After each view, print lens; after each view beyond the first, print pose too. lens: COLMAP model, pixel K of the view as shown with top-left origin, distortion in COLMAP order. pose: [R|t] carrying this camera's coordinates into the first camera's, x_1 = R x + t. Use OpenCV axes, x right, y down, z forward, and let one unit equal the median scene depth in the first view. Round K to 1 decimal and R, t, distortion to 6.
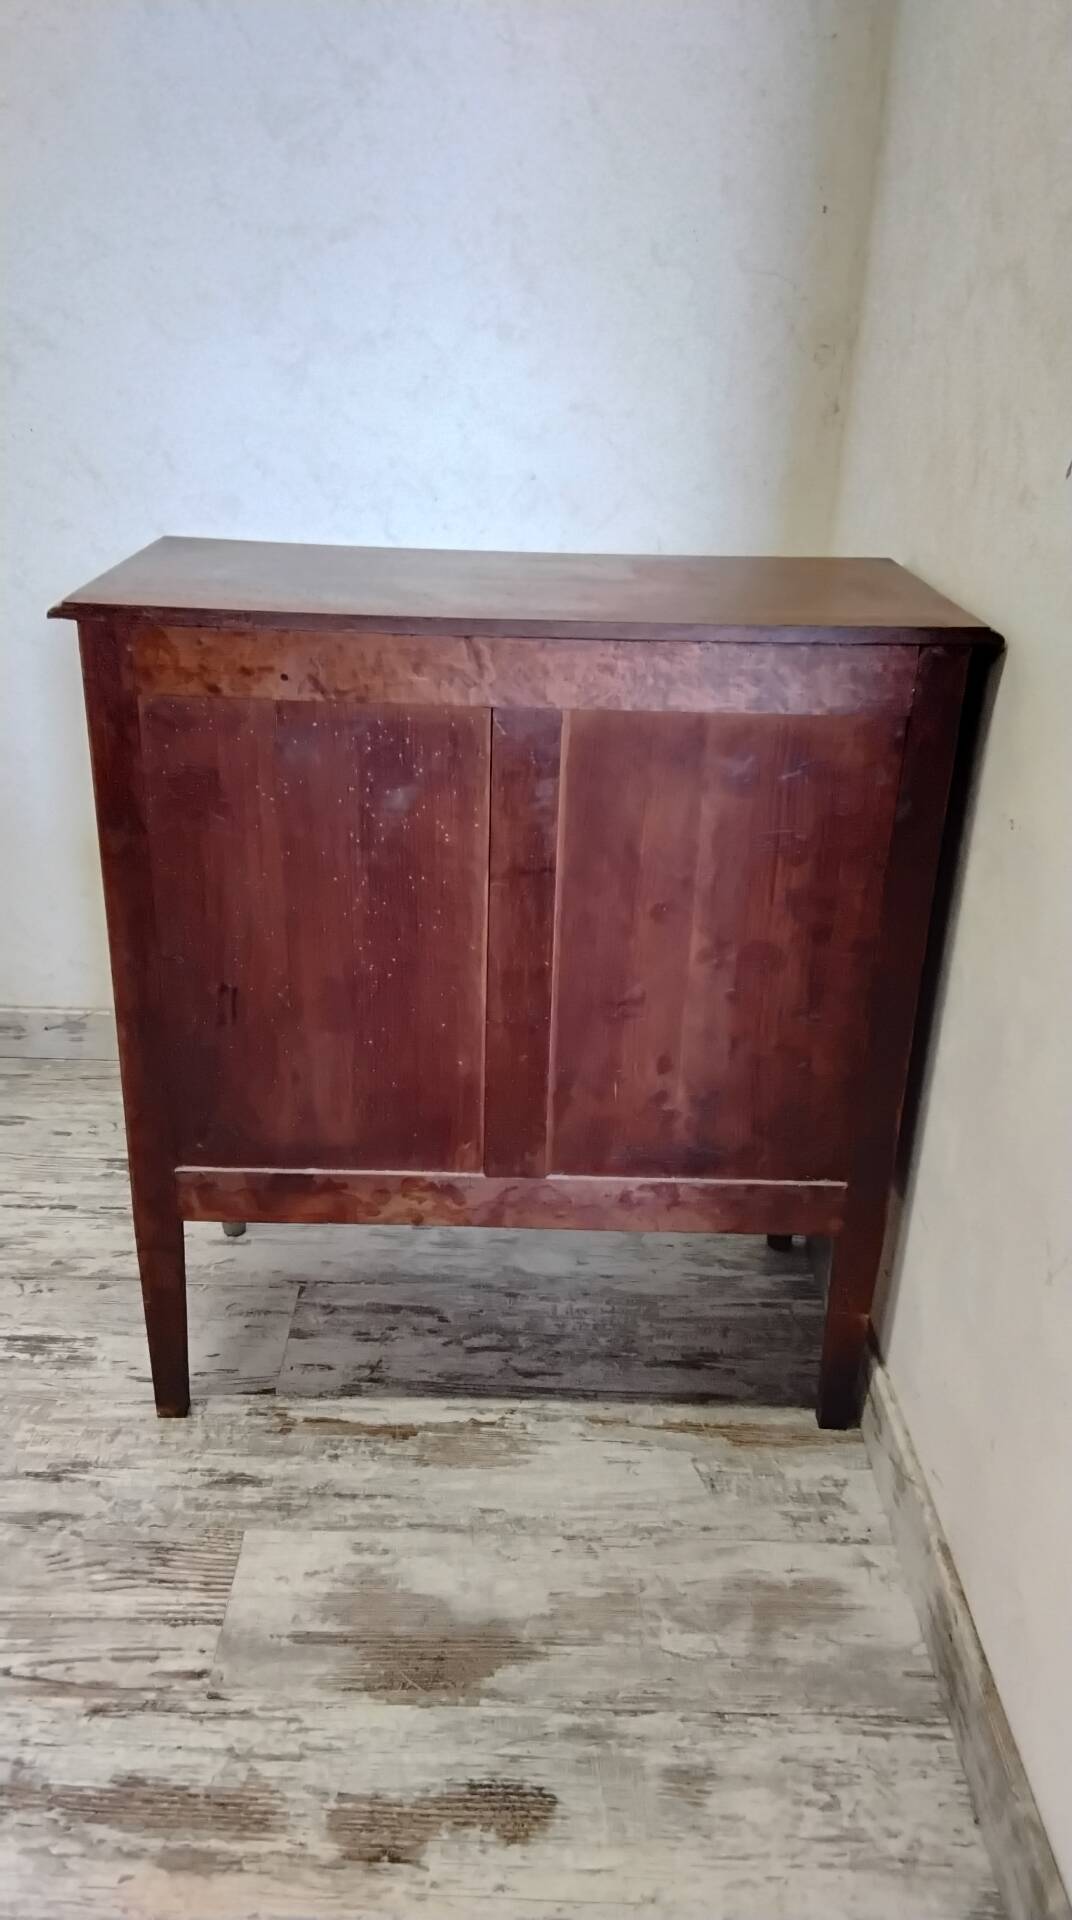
lens RADIAL K [[1518.6, 0, 531.3], [0, 1518.6, 971.3], [0, 0, 1]] dist [0.124166, -0.202535]
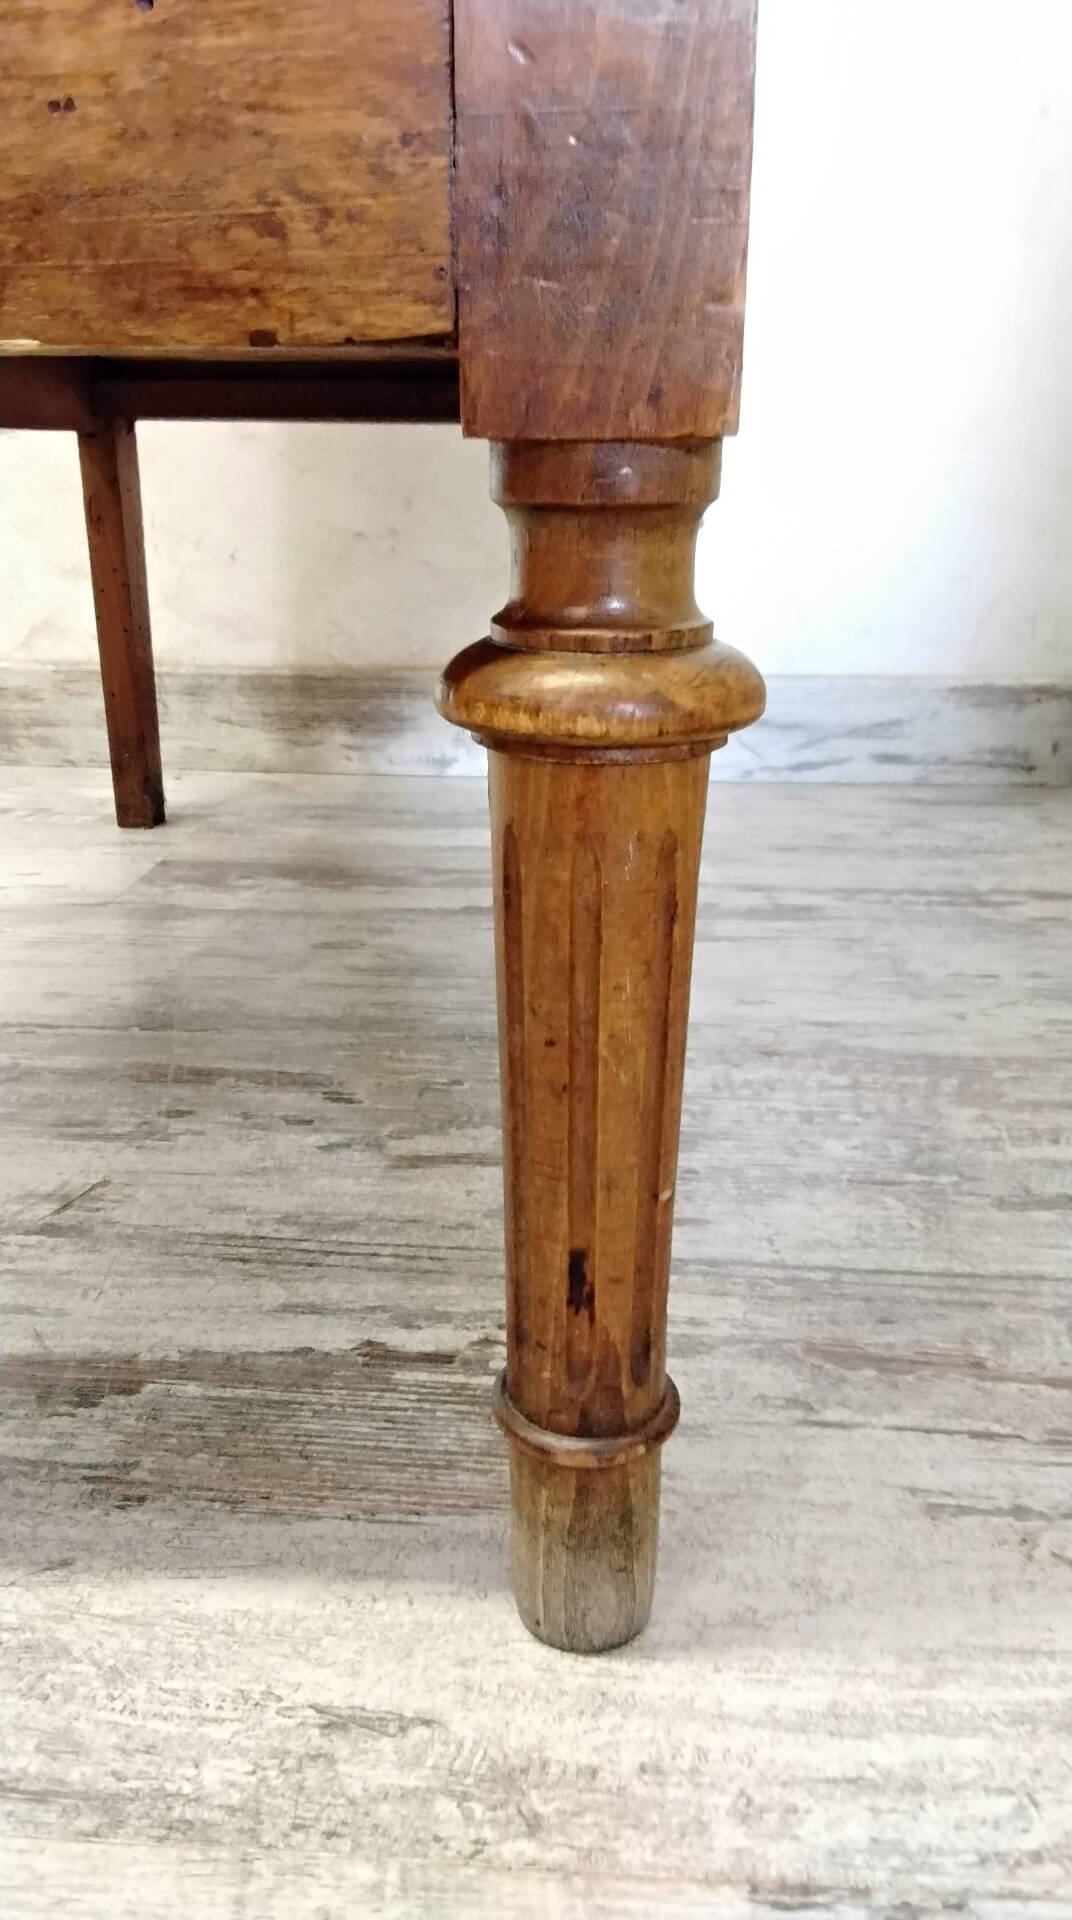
lens RADIAL K [[1499.0, 0, 524.7], [0, 1499.0, 986.1], [0, 0, 1]] dist [0.111153, -0.192127]
pose [[0.996951, -0.006516, -0.077755, 0.009060], [-0.000515, 0.995935, -0.090069, 0.278230], [0.078026, 0.089834, 0.992896, 0.809934]]
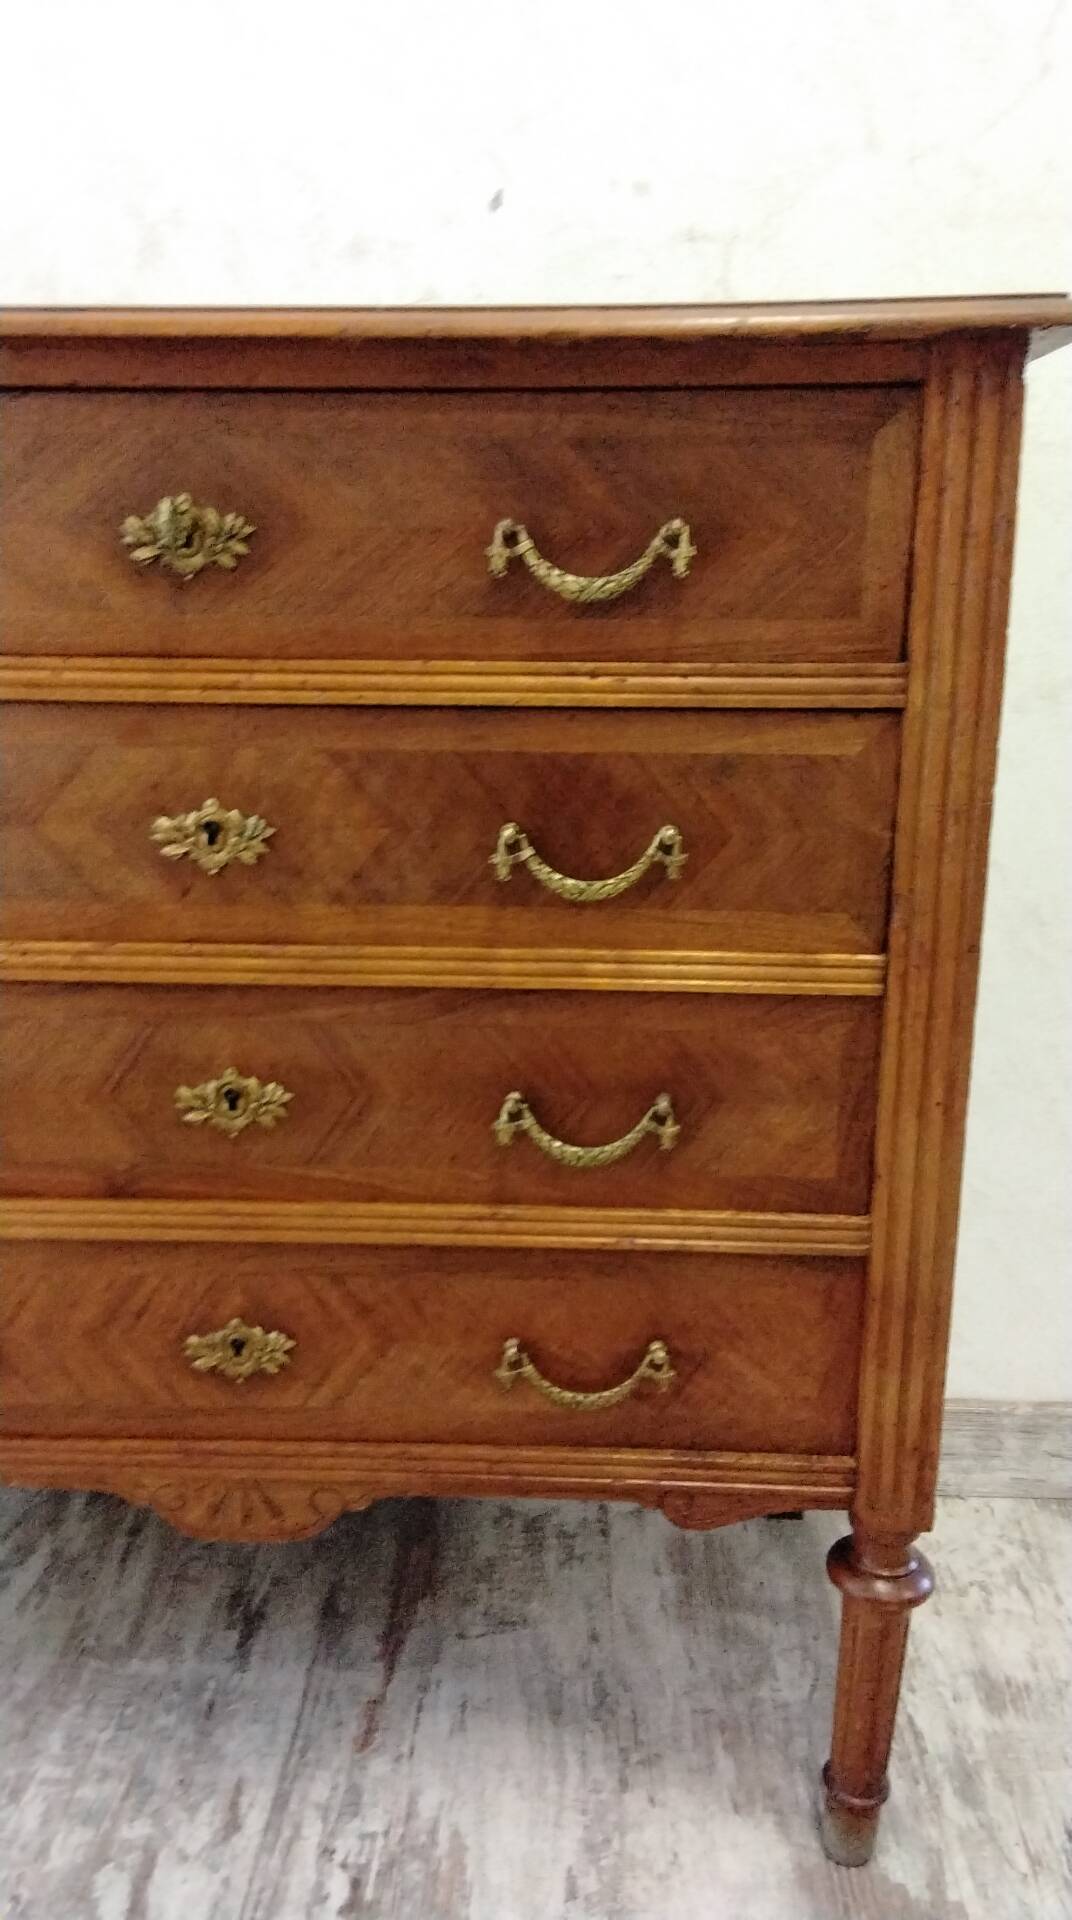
lens RADIAL K [[1518.6, 0, 531.3], [0, 1518.6, 971.3], [0, 0, 1]] dist [0.124166, -0.202535]
pose [[0.023371, -0.281804, 0.959187, -0.495512], [0.410647, 0.877478, 0.247793, -0.103481], [-0.911495, 0.388097, 0.136230, 0.811866]]
